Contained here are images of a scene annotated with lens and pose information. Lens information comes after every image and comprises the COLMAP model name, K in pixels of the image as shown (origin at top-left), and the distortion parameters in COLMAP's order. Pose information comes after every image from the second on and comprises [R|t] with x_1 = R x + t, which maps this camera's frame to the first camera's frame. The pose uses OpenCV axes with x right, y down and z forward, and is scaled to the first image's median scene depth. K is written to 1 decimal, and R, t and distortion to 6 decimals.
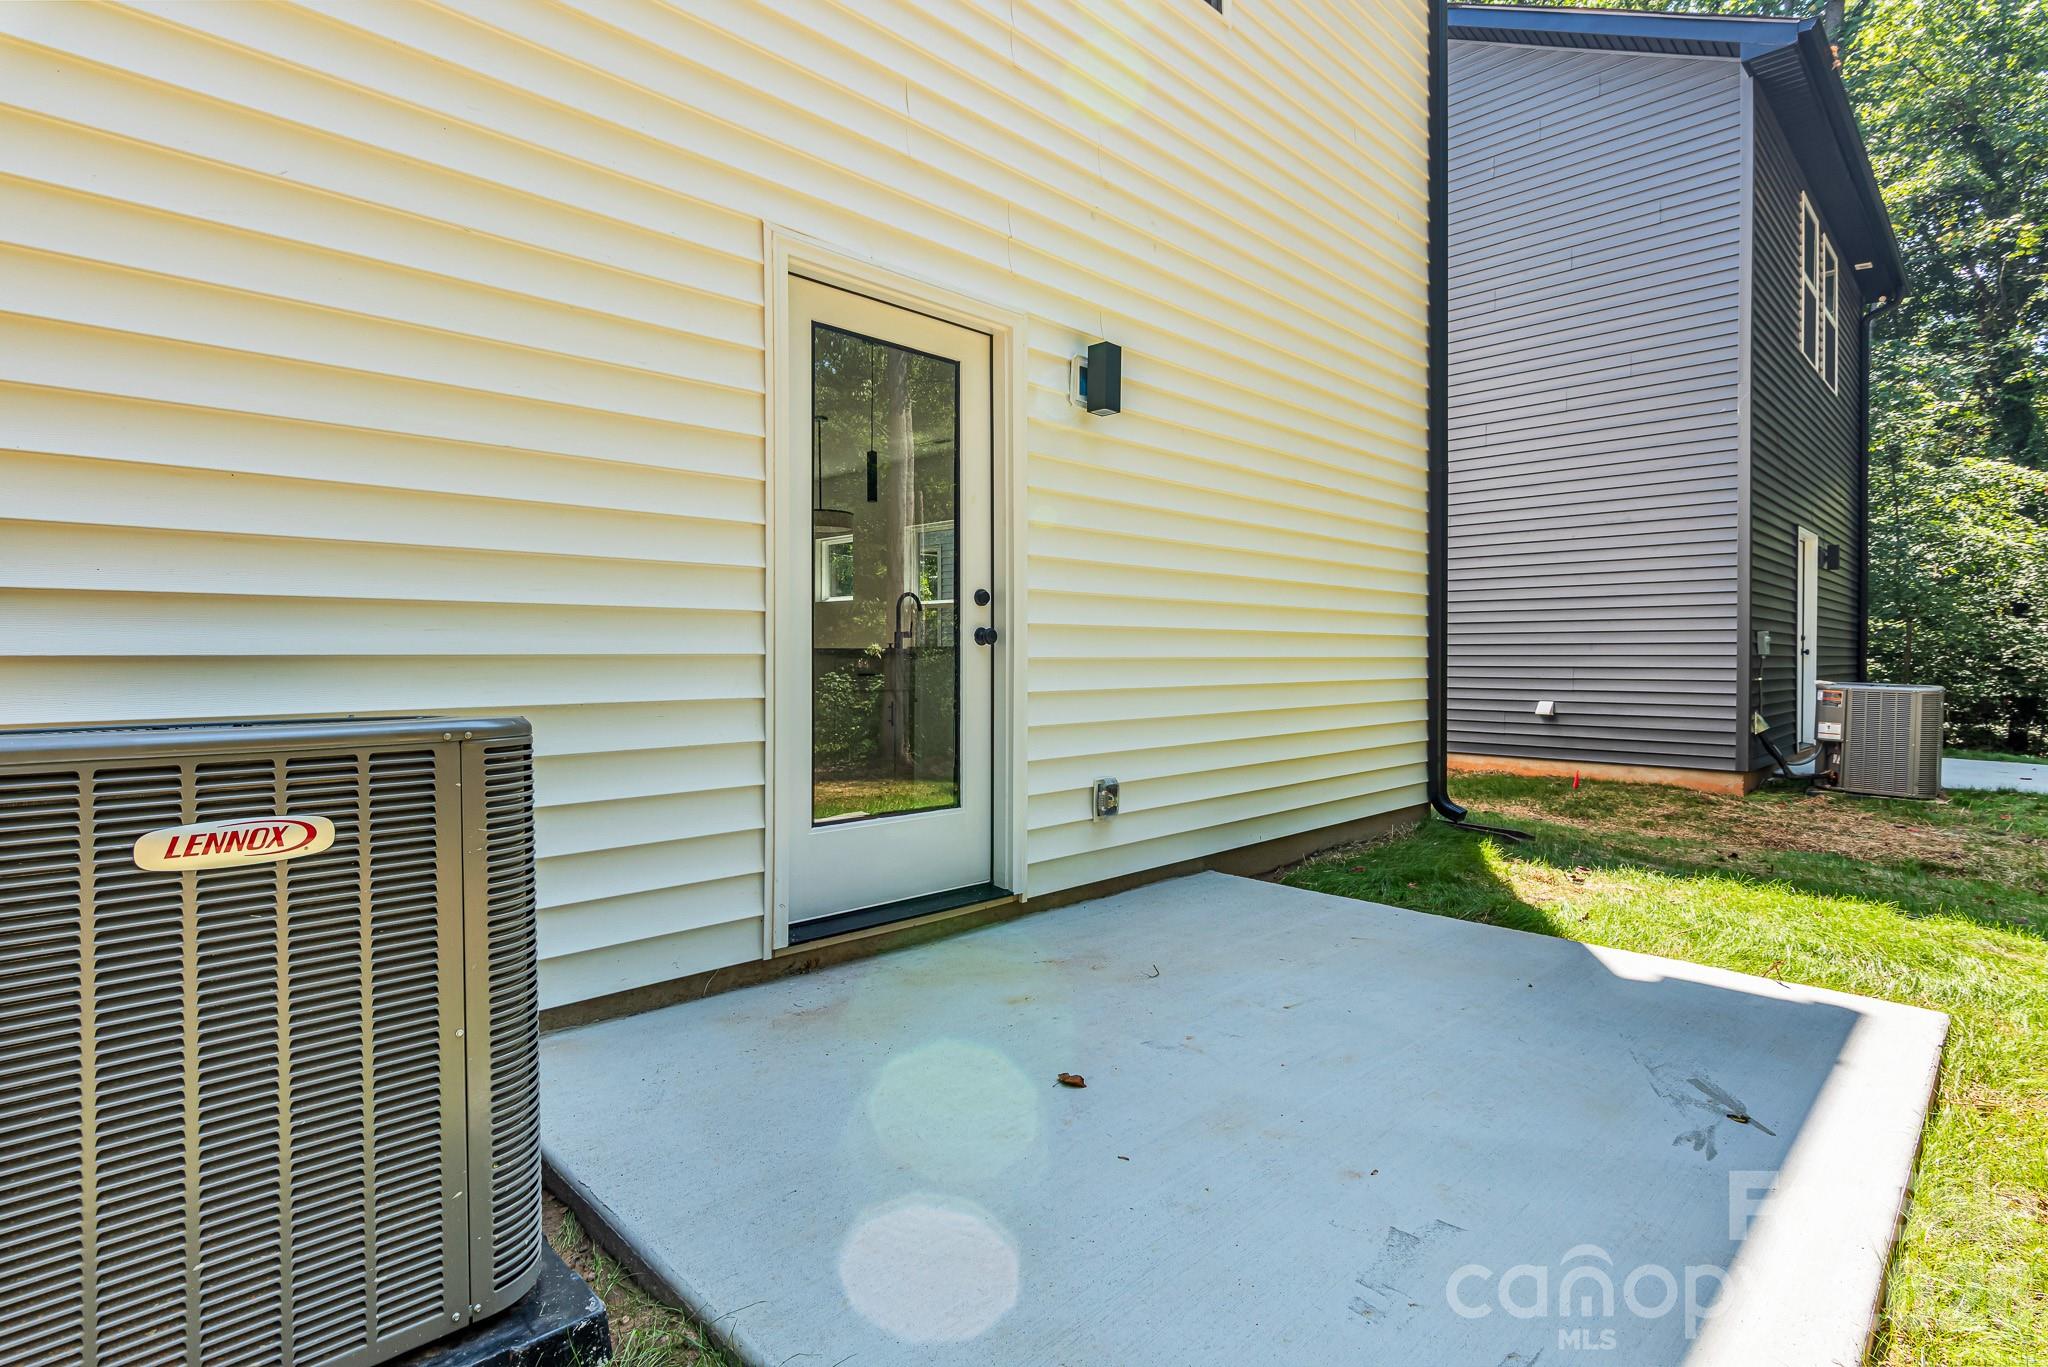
lens RADIAL K [[994.8, 0, 1017.1], [0, 994.8, 666.2], [0, 0, 1]] dist [0.003244, 0.000604]
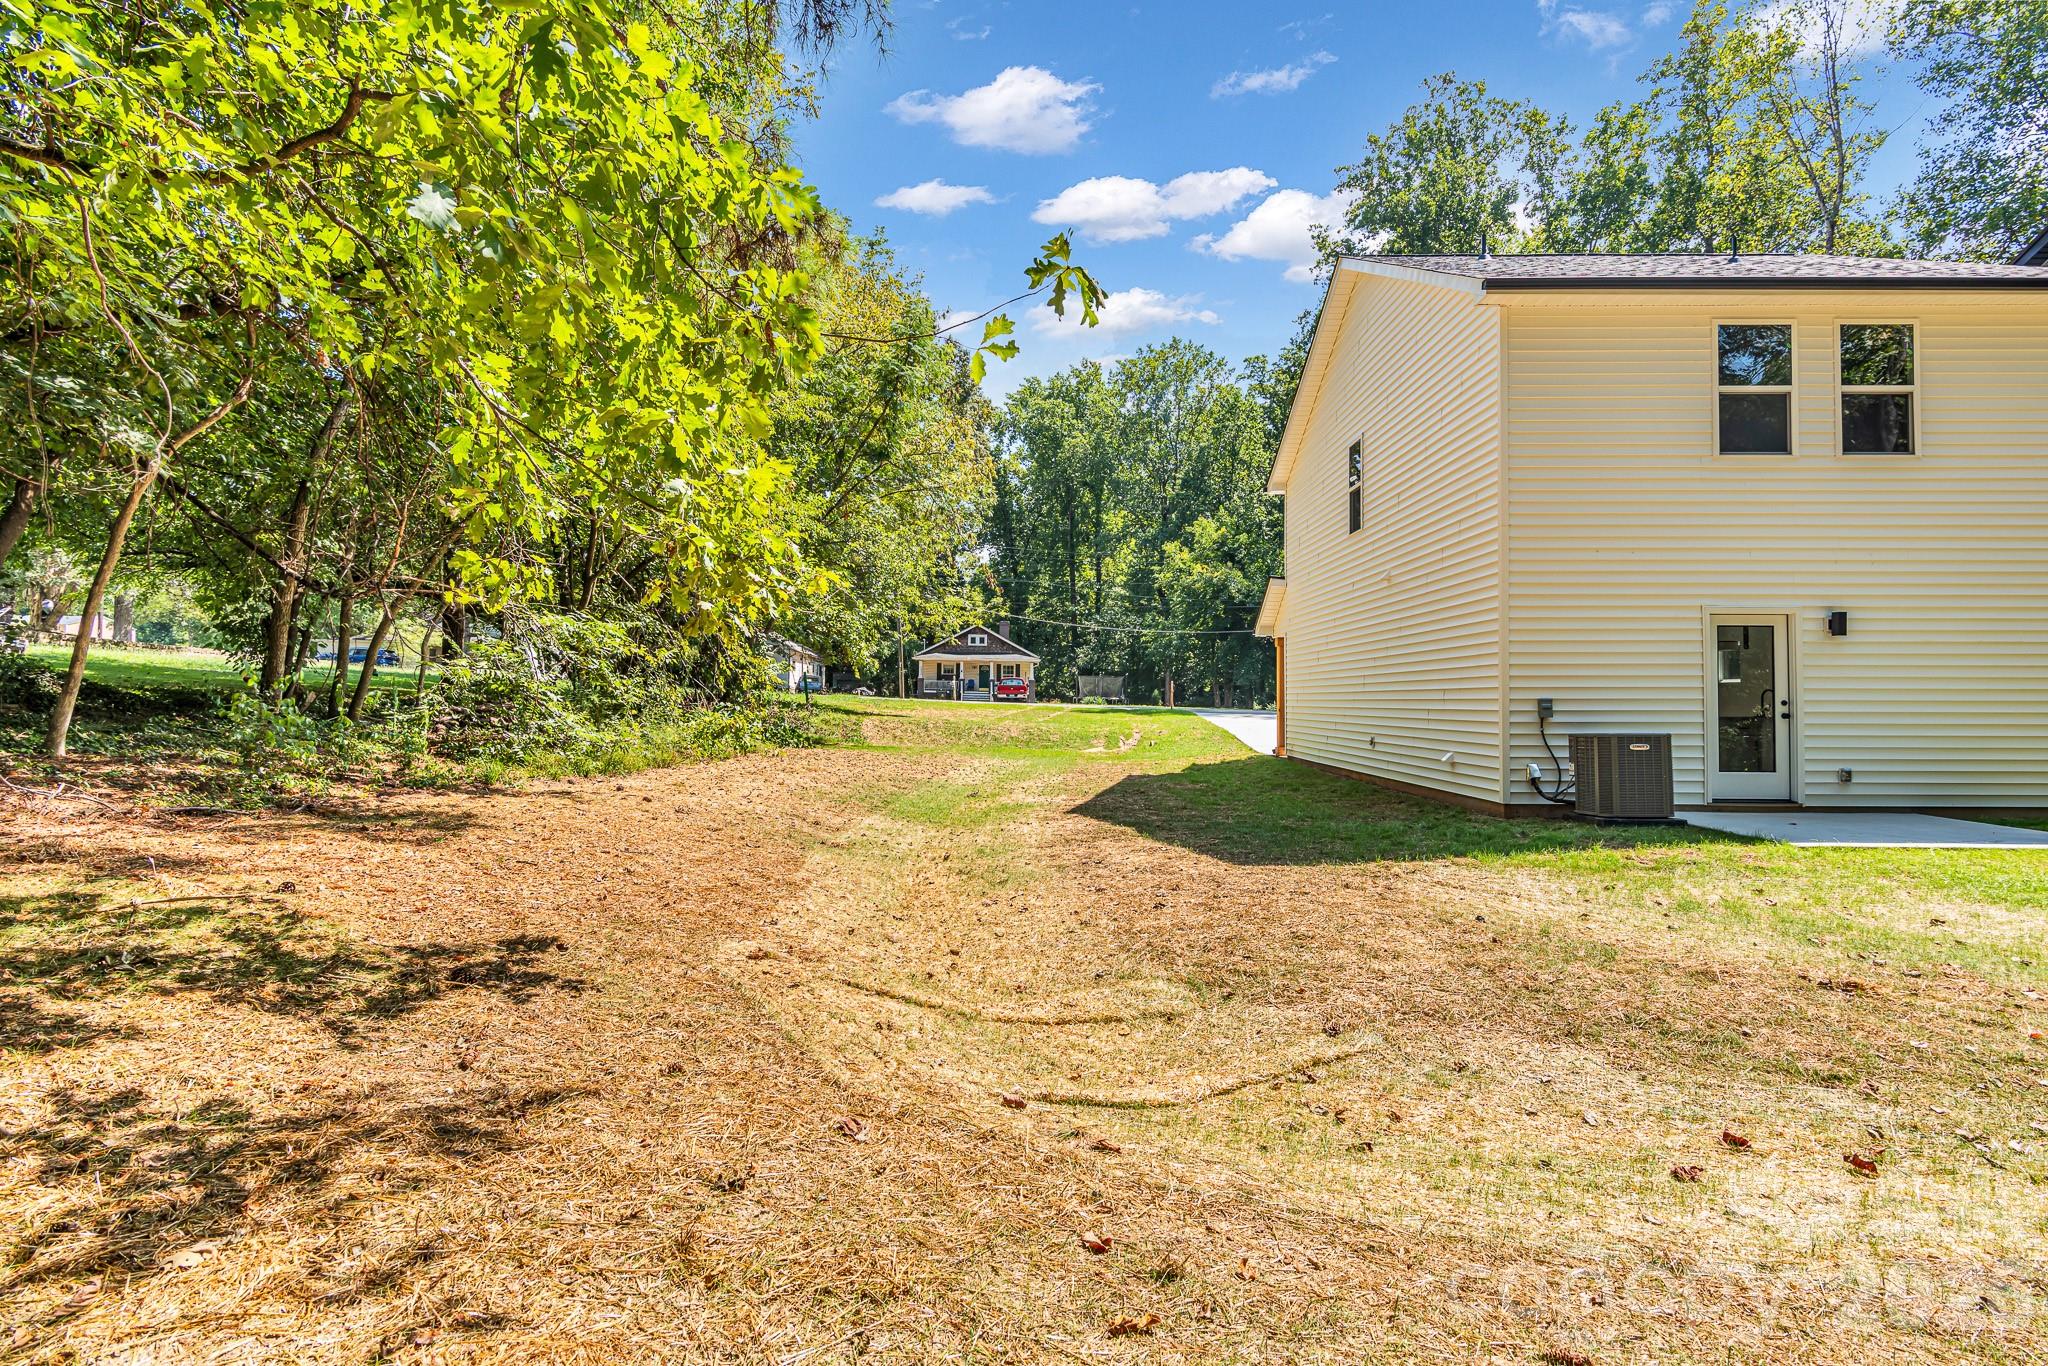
lens RADIAL K [[994.8, 0, 1030.1], [0, 994.8, 677.4], [0, 0, 1]] dist [0.003244, 0.000604]
pose [[0.712926, -0.015918, -0.701058, 0.405115], [-0.010738, 0.999377, -0.033612, -0.018618], [0.701157, 0.031491, 0.712311, -2.448749]]
